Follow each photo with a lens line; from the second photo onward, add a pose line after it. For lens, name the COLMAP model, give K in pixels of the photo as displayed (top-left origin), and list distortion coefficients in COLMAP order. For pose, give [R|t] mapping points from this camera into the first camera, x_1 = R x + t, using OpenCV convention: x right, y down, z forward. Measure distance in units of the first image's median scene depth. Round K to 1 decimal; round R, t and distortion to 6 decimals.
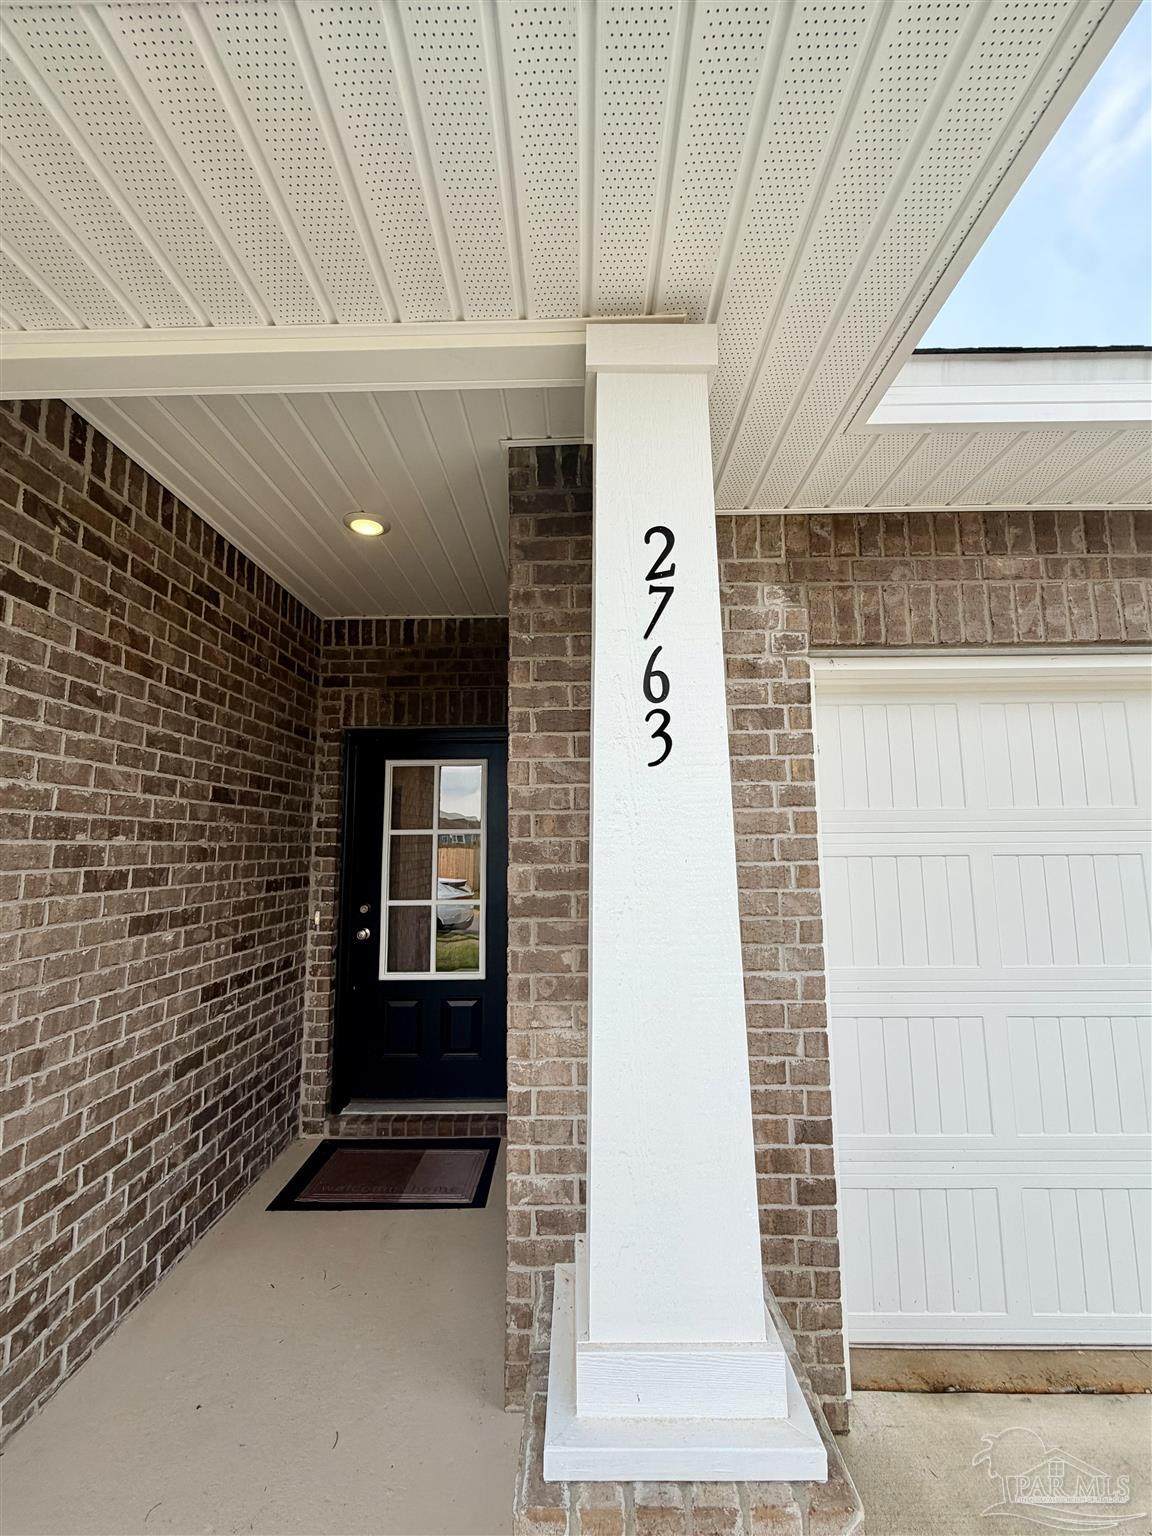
lens RADIAL K [[613.4, 0, 574.2], [0, 613.4, 774.4], [0, 0, 1]] dist [0.000127, 0.000194]
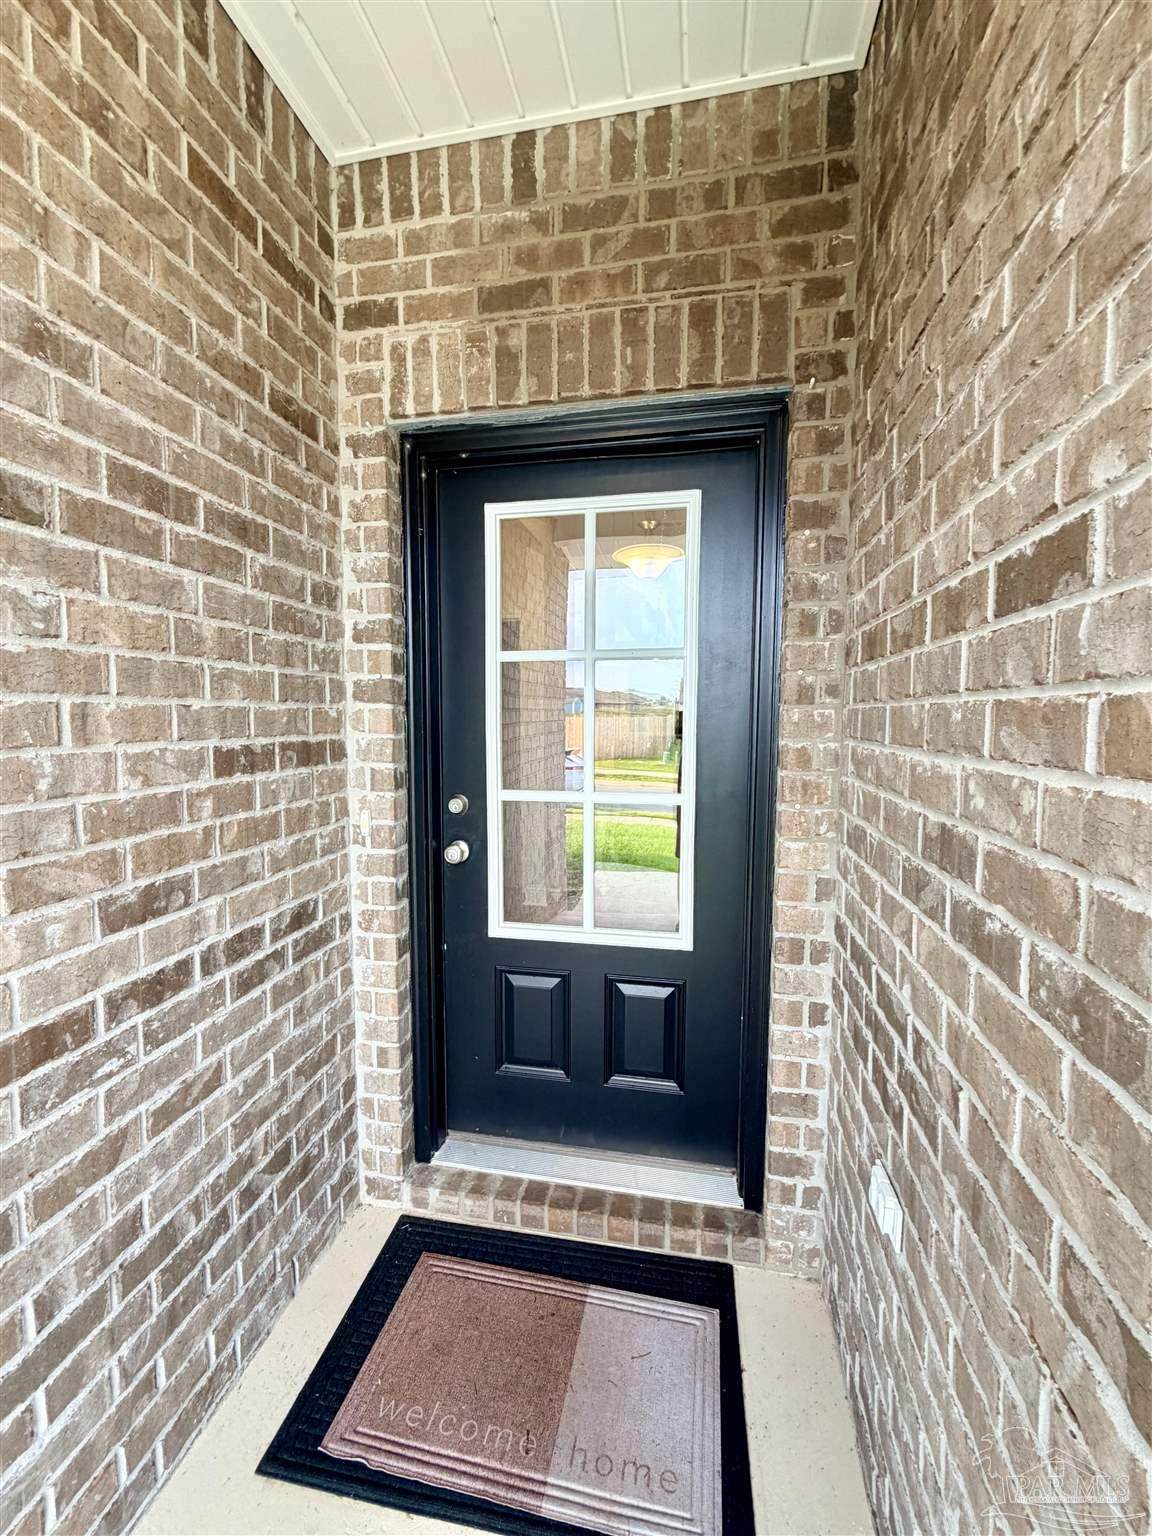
lens RADIAL K [[613.4, 0, 578.2], [0, 613.4, 761.9], [0, 0, 1]] dist [0.000127, 0.000194]
pose [[0.983337, 0.021490, -0.180516, -0.157799], [0.013327, 0.981795, 0.189477, 0.092183], [0.181302, -0.188725, 0.965149, 0.558289]]
